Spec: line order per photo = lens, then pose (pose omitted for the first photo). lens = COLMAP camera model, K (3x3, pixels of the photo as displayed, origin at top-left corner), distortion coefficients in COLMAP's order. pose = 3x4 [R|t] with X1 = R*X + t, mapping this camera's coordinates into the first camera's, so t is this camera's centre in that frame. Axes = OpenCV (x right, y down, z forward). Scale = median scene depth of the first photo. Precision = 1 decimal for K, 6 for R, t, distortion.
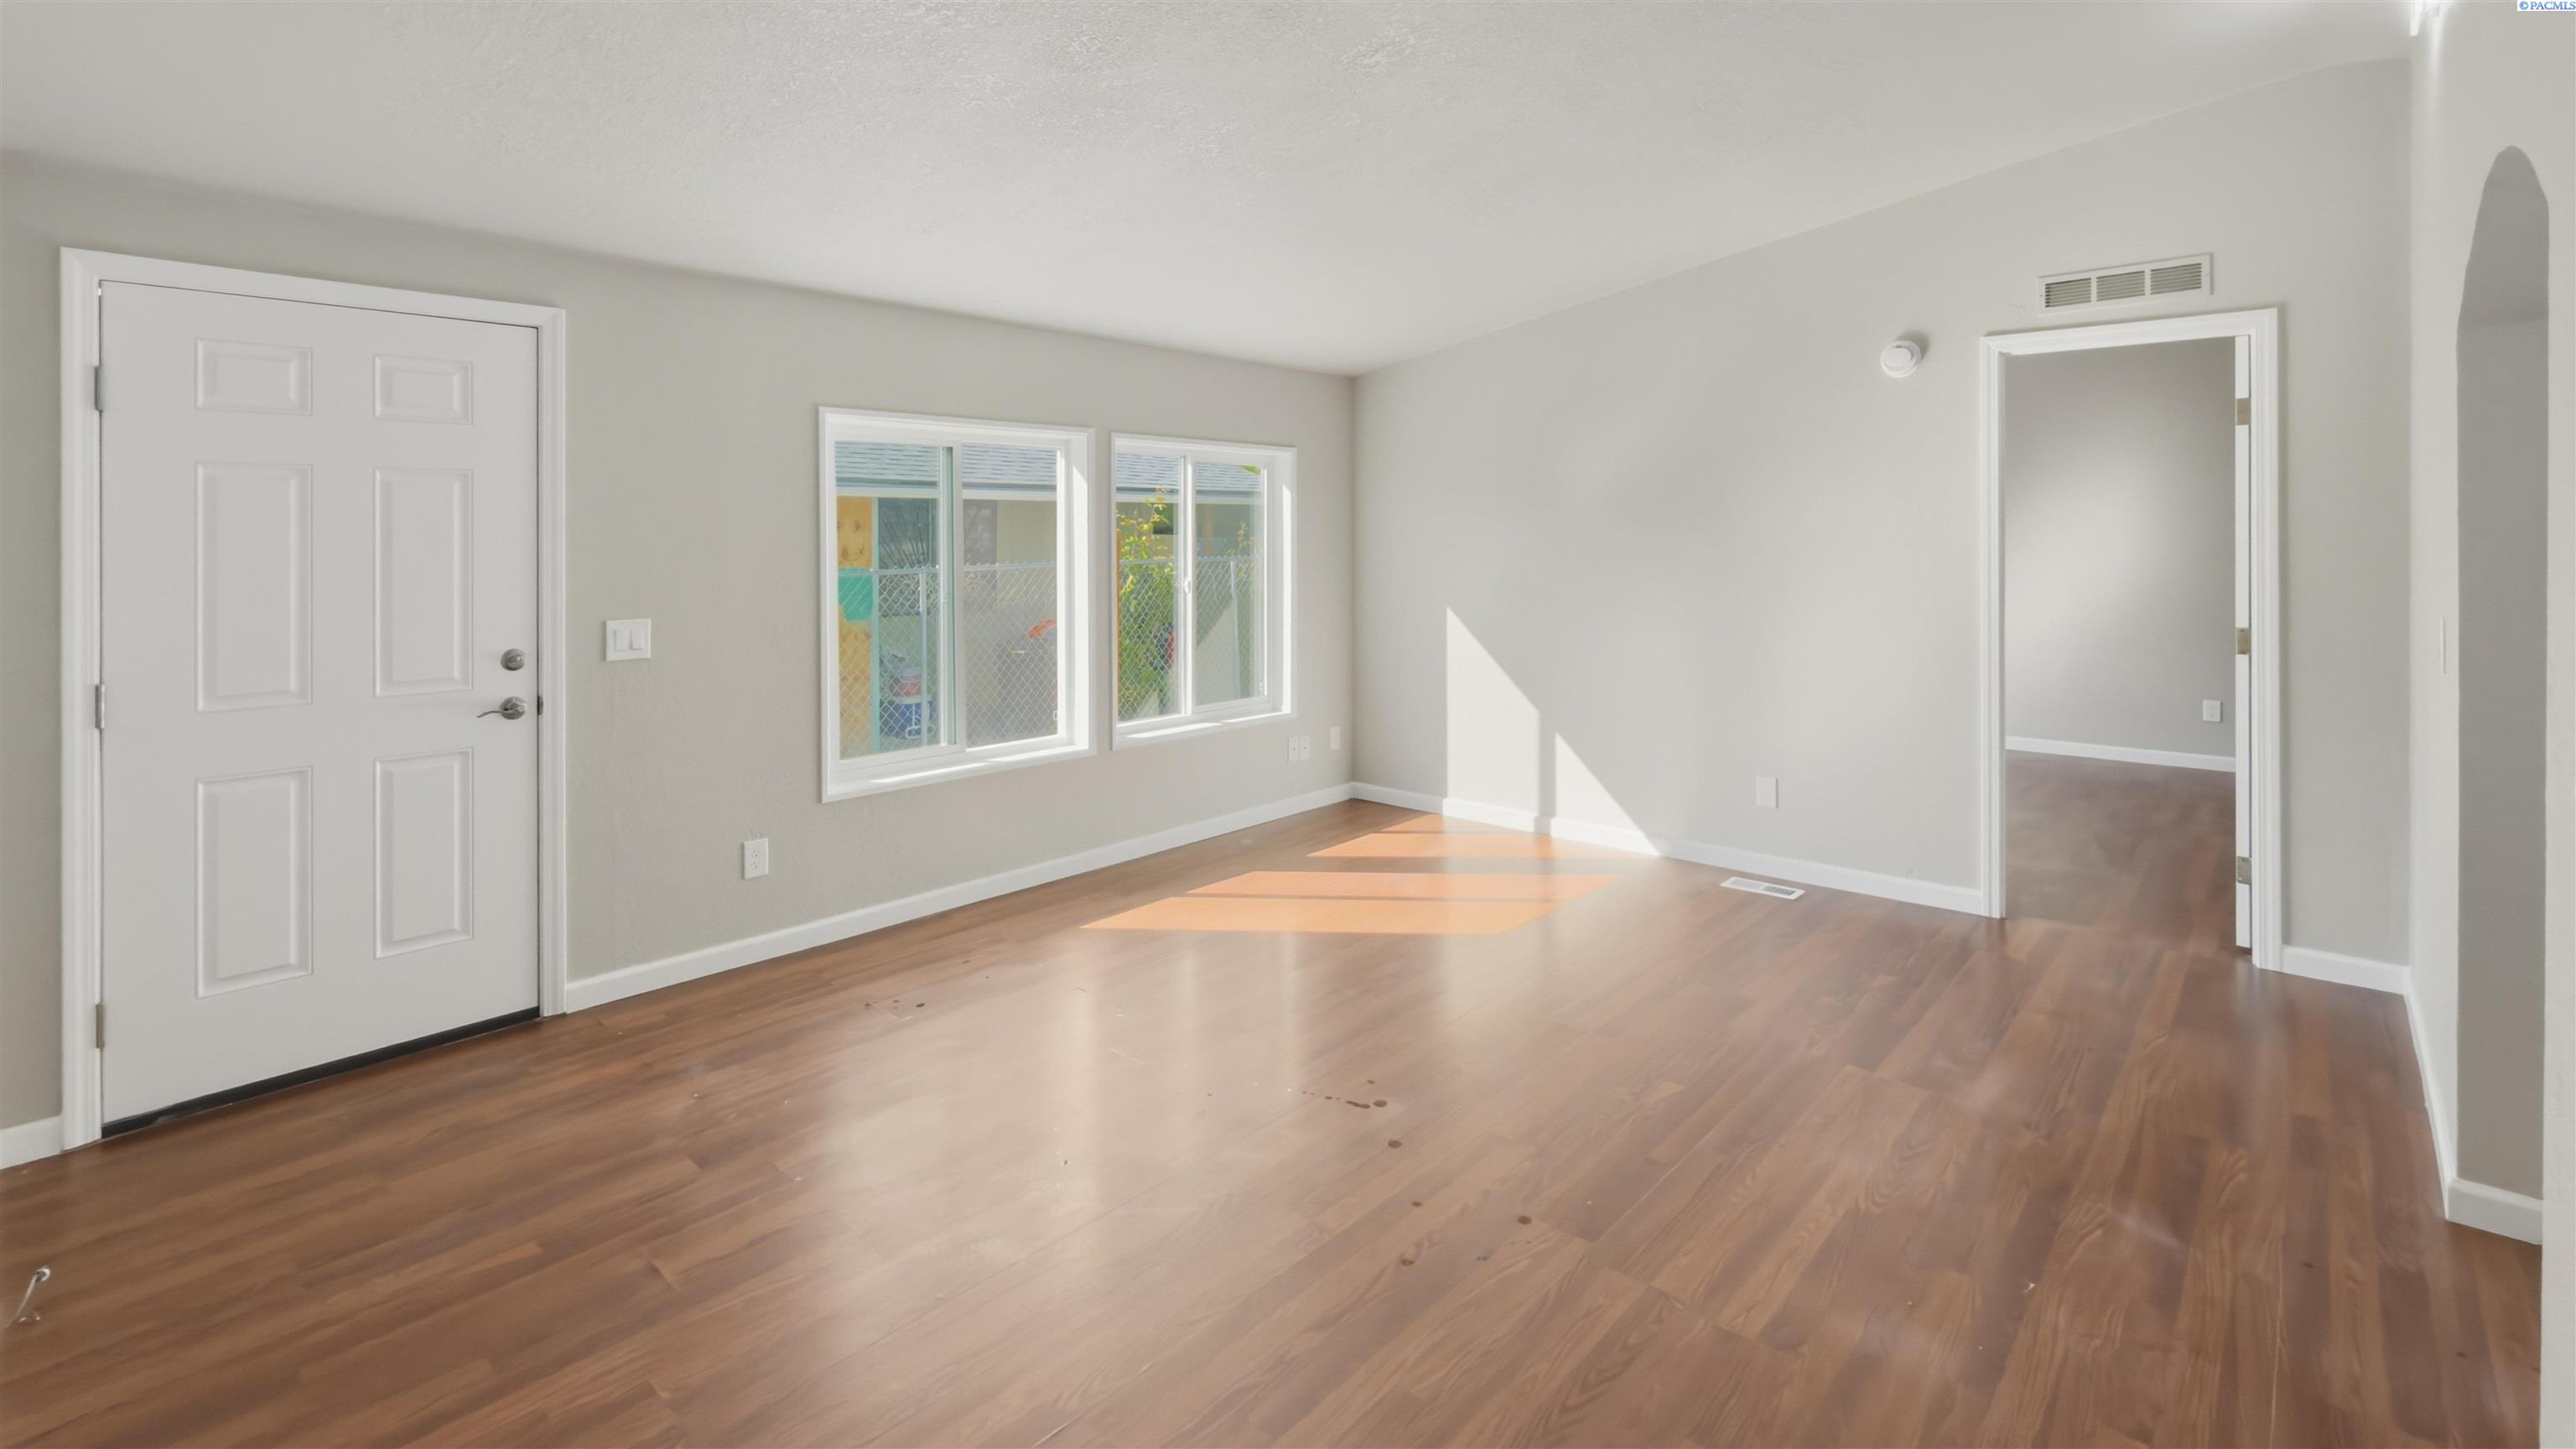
lens RADIAL K [[1109.3, 0, 1288.0], [0, 1109.3, 724.5], [0, 0, 1]] dist [0.000633, 0.000073]
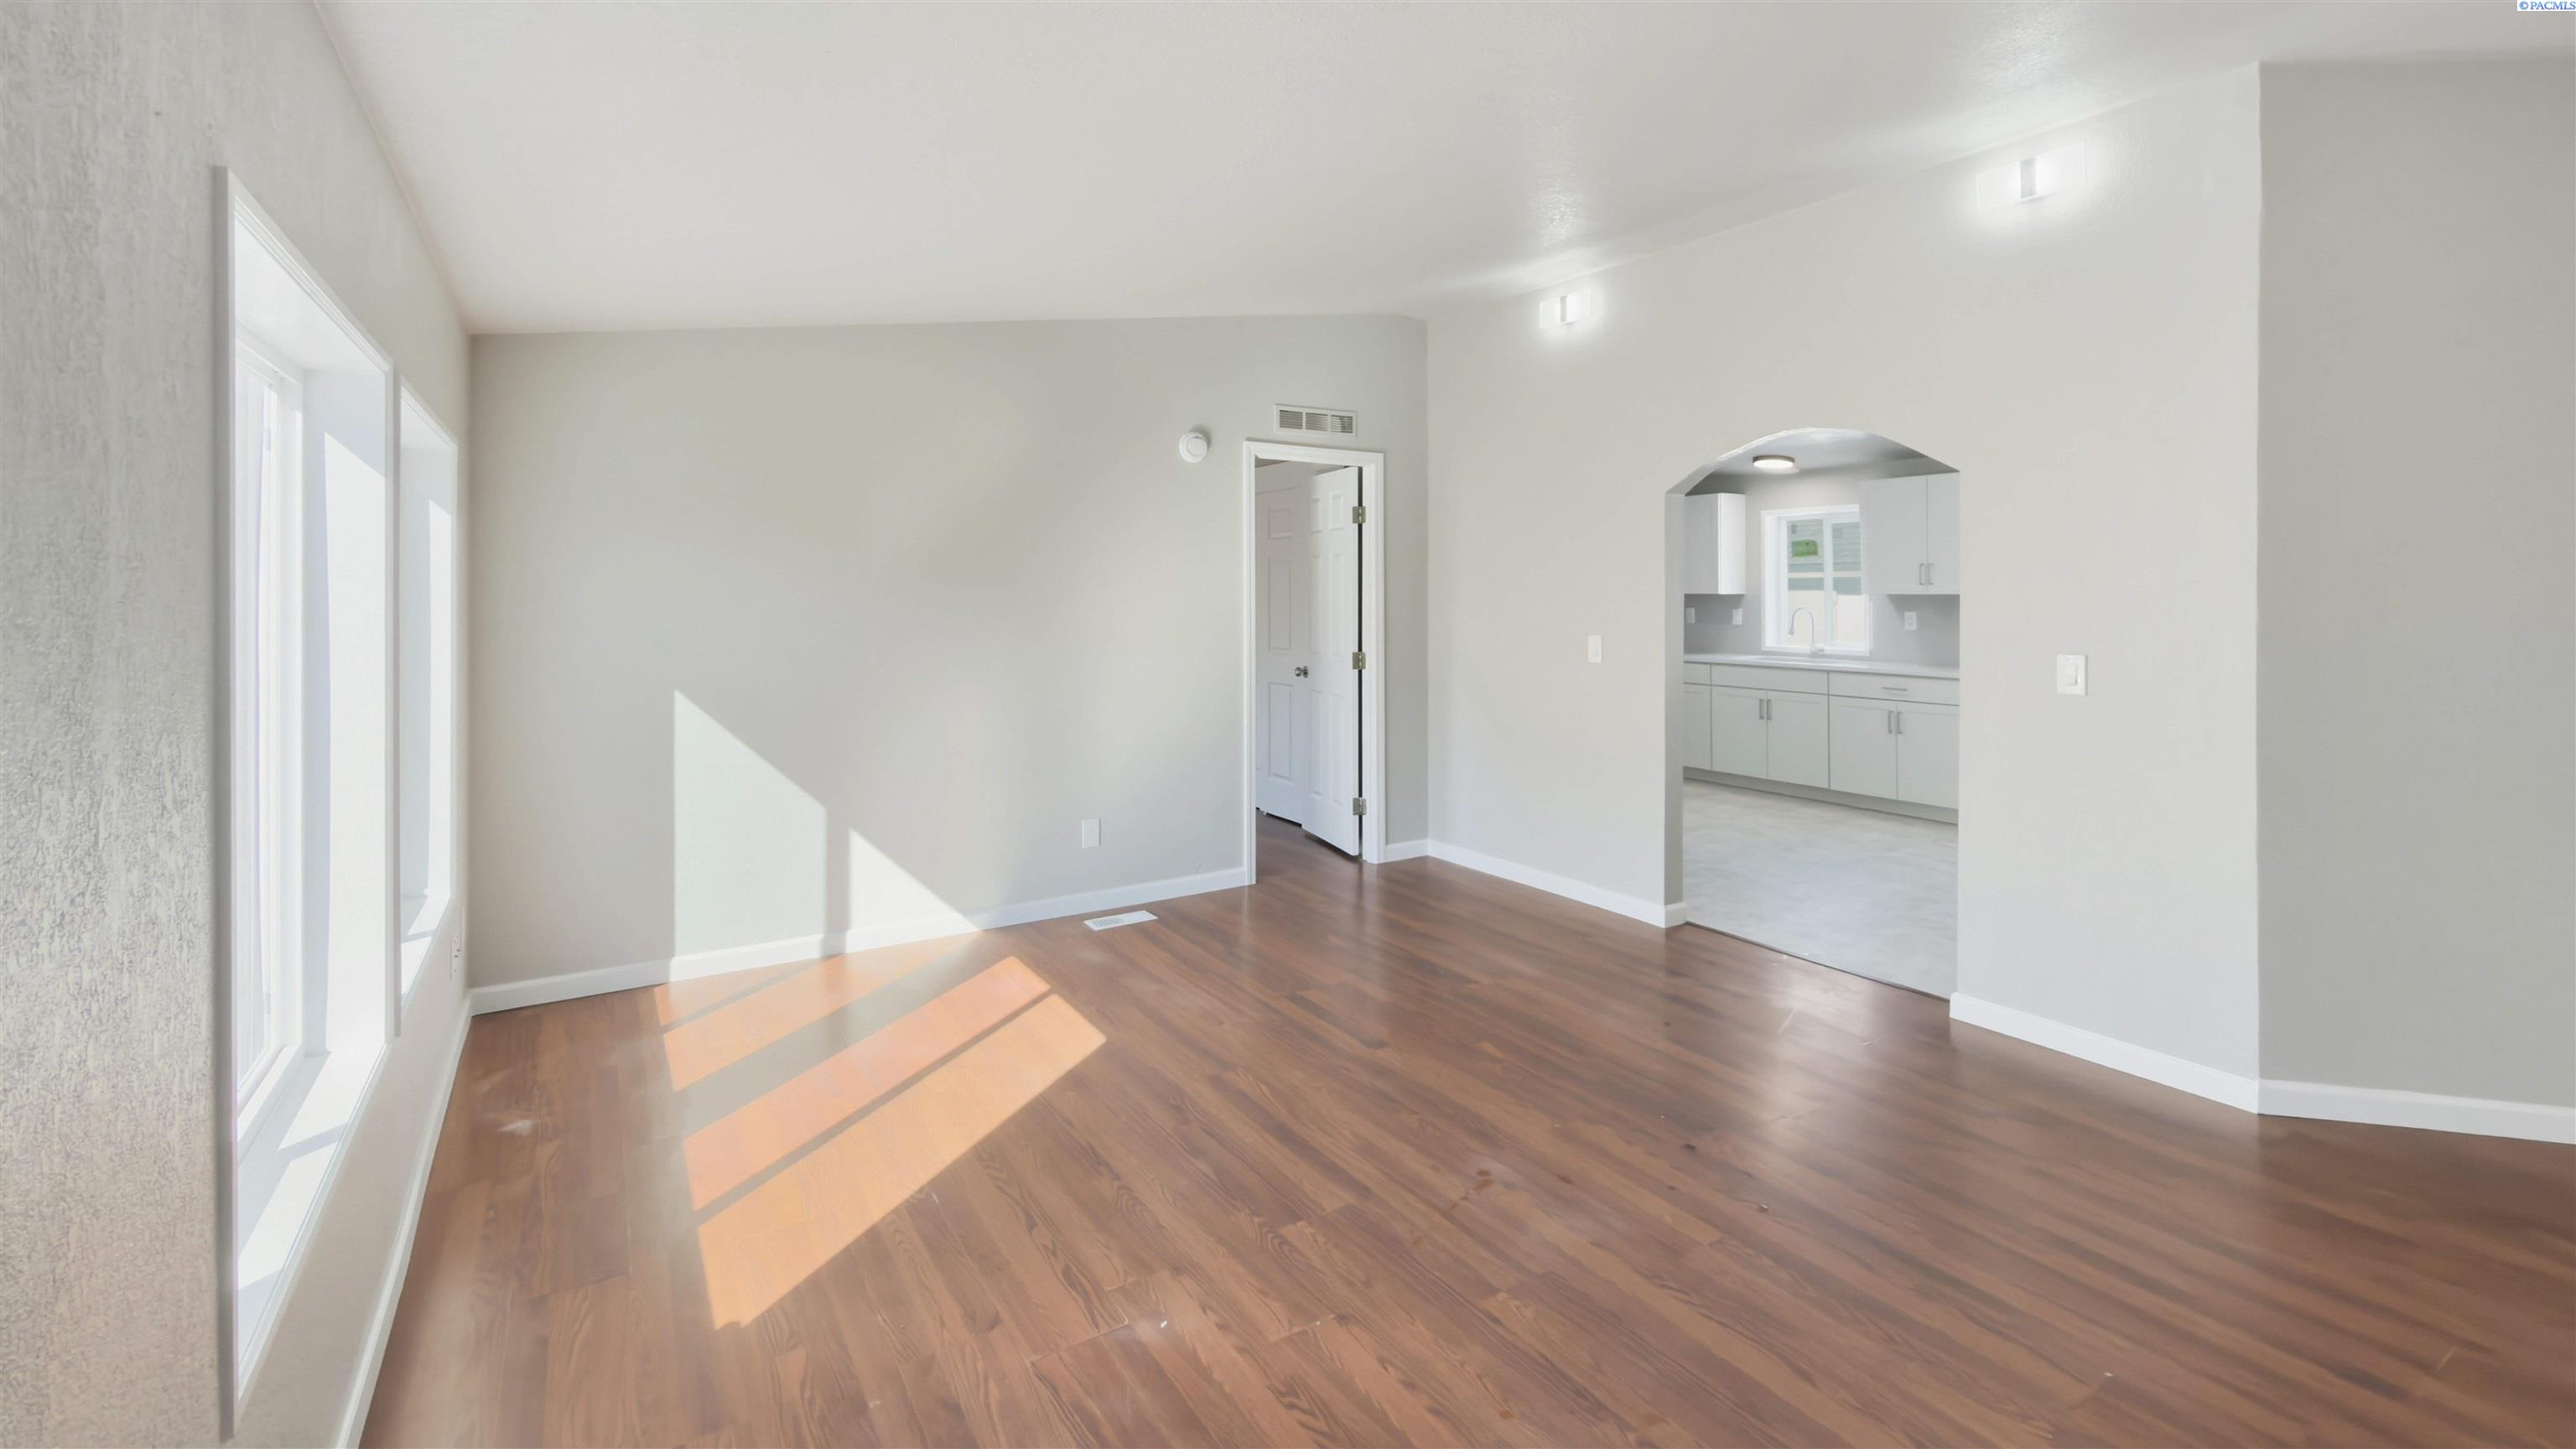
lens RADIAL K [[1109.3, 0, 1288.0], [0, 1109.3, 724.5], [0, 0, 1]] dist [0.000633, 0.000073]
pose [[0.269756, -0.111439, 0.956459, -0.637544], [0.158075, 0.984930, 0.070174, -0.105630], [-0.949865, 0.132262, 0.283306, 0.628446]]
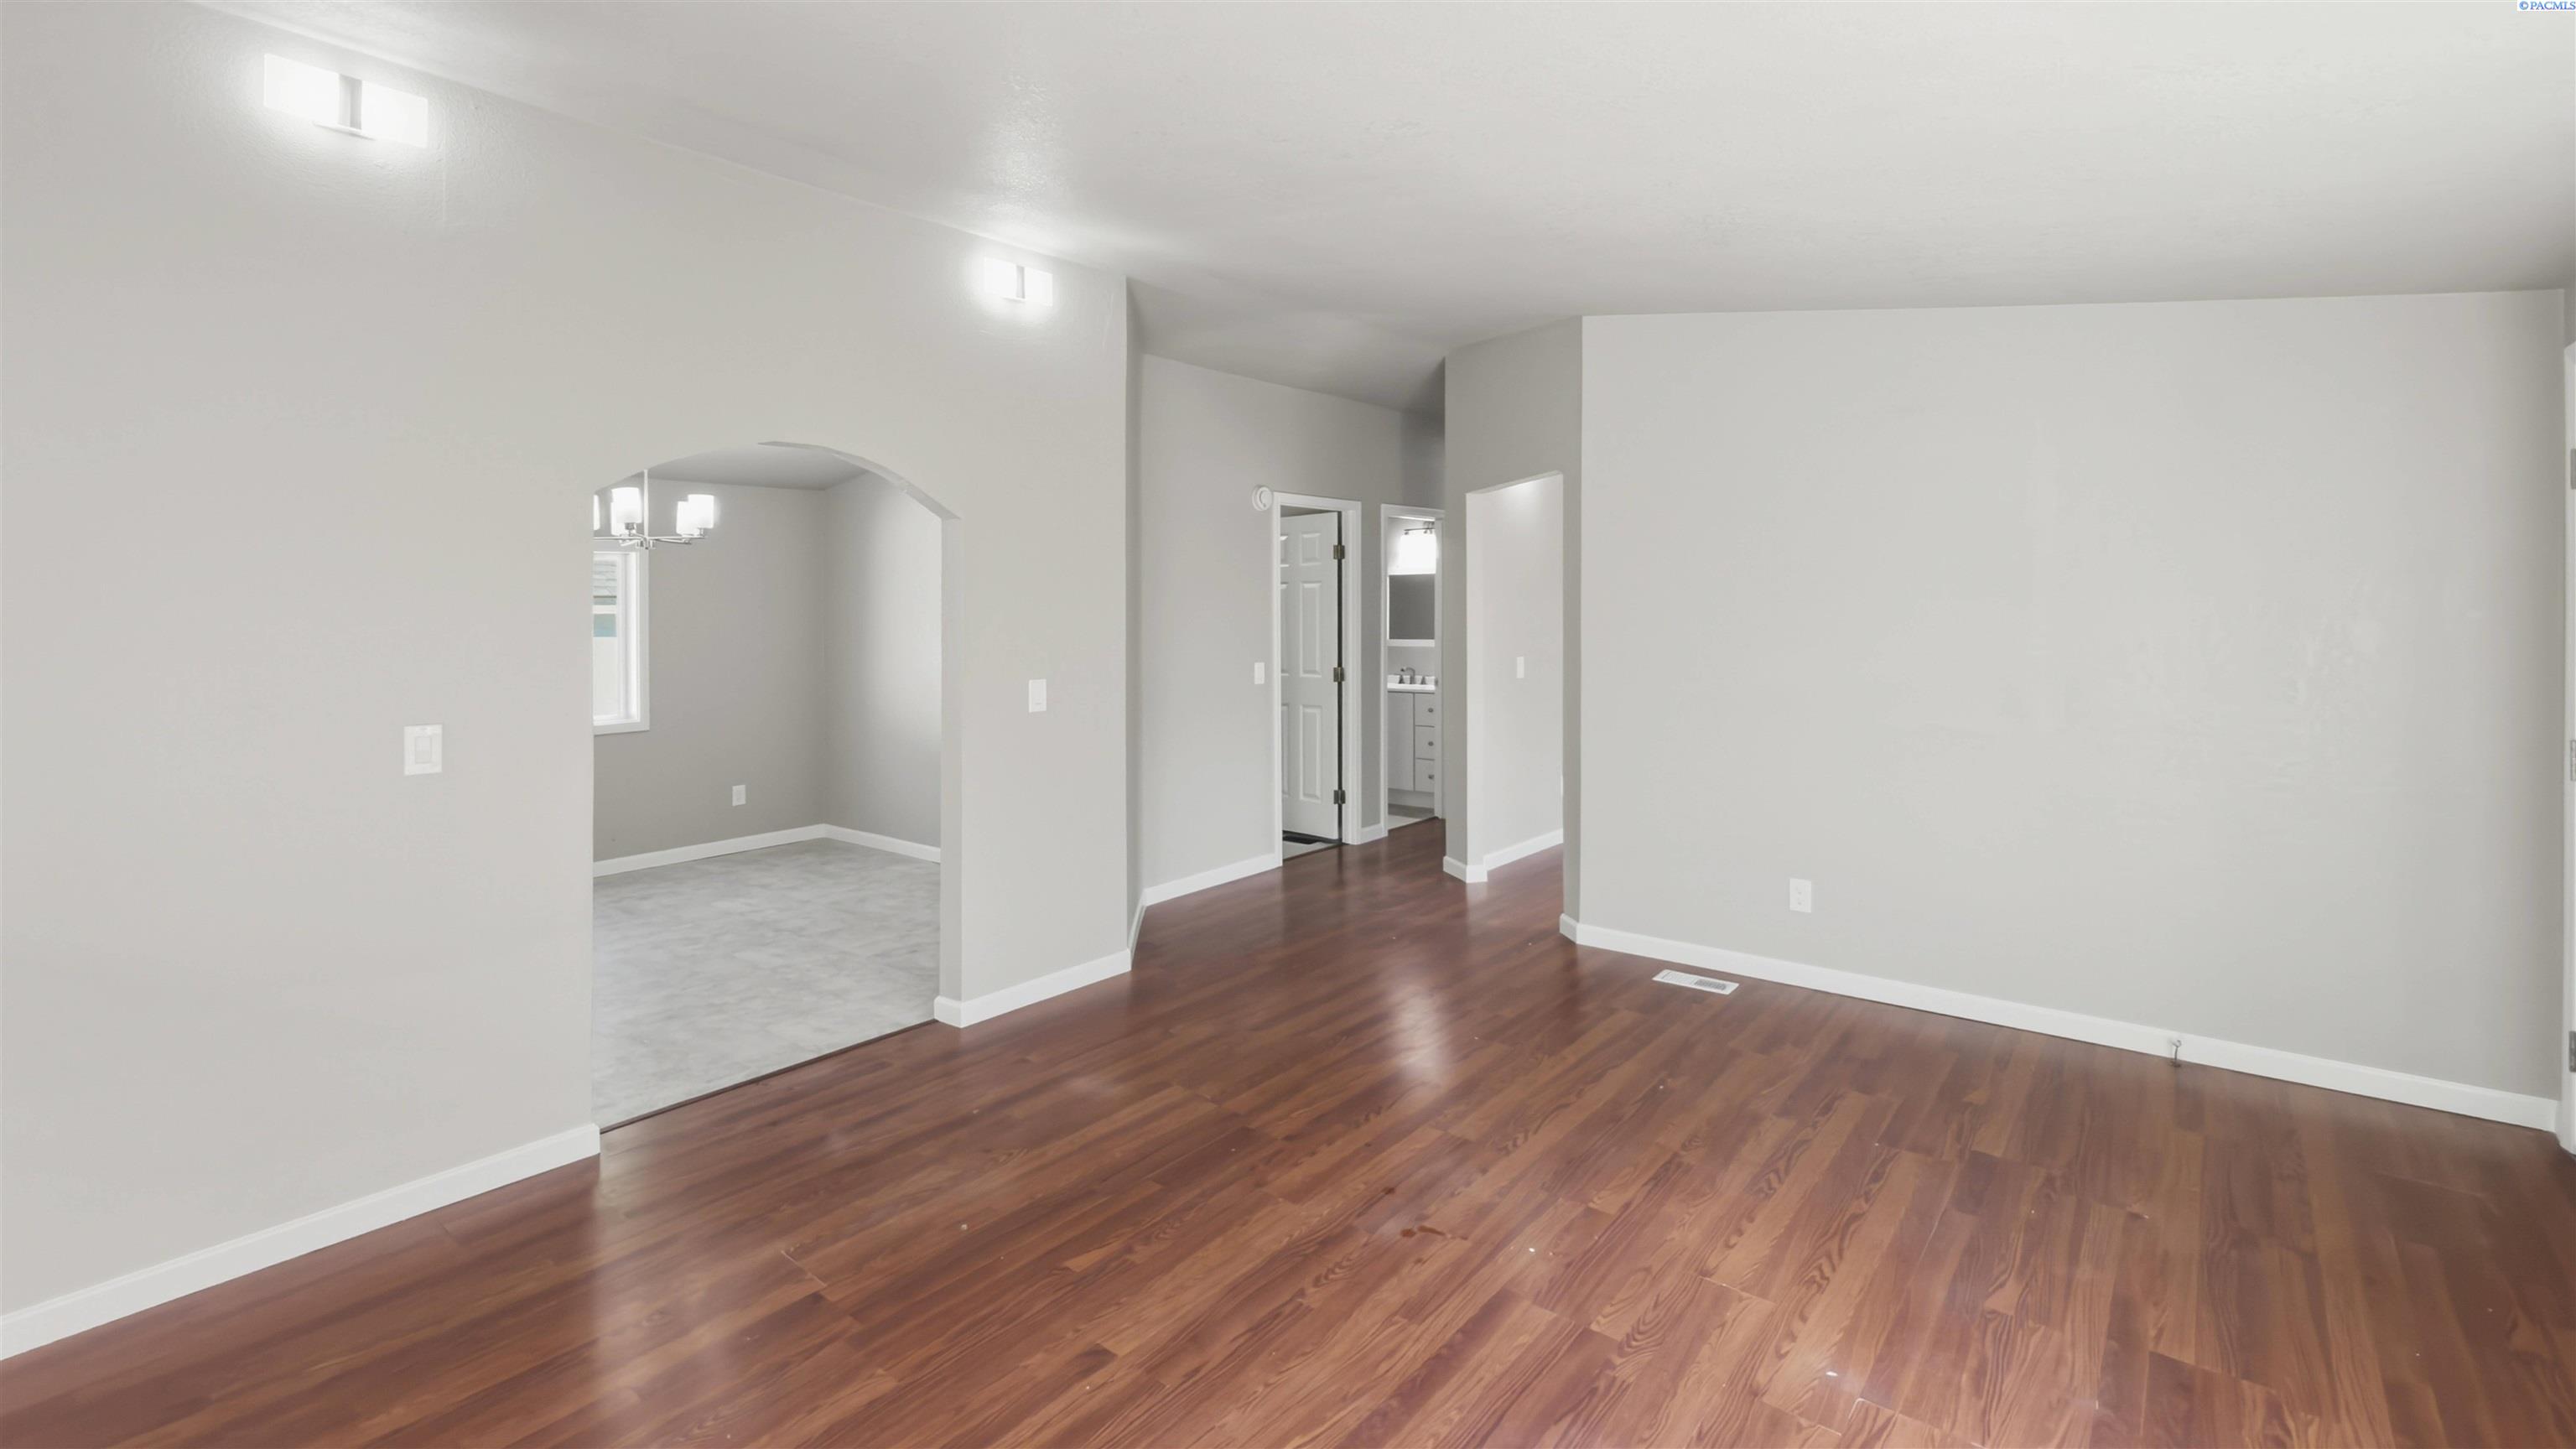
lens RADIAL K [[1125.1, 0, 1316.4], [0, 1125.1, 727.8], [0, 0, 1]] dist [0.001639, 0.000206]
pose [[-0.997800, 0.024348, -0.061656, 0.155985], [0.007157, 0.964234, 0.264955, -0.237183], [0.065902, 0.263931, -0.962288, 1.344987]]
